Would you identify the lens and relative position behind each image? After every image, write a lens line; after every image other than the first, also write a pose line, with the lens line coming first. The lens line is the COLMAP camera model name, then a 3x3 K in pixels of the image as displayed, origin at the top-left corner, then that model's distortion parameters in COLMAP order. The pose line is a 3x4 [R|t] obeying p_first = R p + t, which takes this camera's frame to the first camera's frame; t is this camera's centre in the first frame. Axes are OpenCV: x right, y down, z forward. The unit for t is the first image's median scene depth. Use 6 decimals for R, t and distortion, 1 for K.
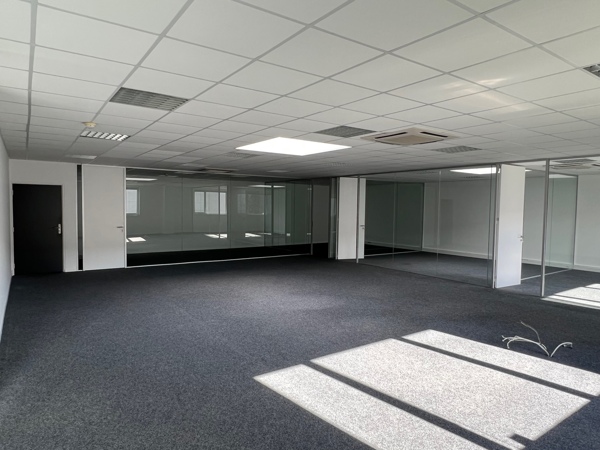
lens RADIAL K [[396.5, 0, 298.1], [0, 396.5, 223.5], [0, 0, 1]] dist [0.000641, 0.001519]
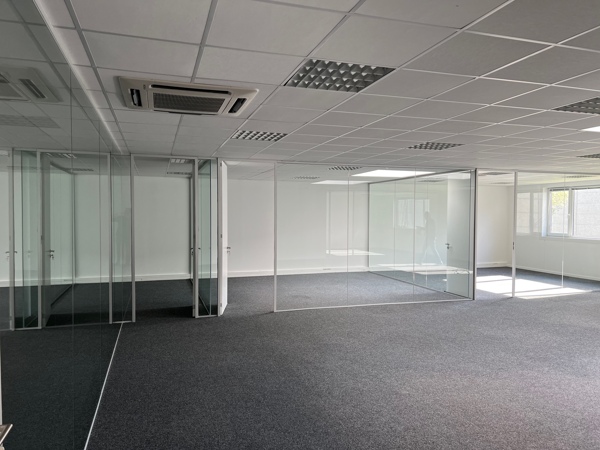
lens RADIAL K [[447.8, 0, 301.4], [0, 447.8, 226.6], [0, 0, 1]] dist [0.030861, -0.017770]
pose [[0.288421, -0.036957, 0.956790, -0.422613], [0.046834, 0.998603, 0.024455, -0.035471], [-0.956358, 0.037757, 0.289749, 0.702553]]
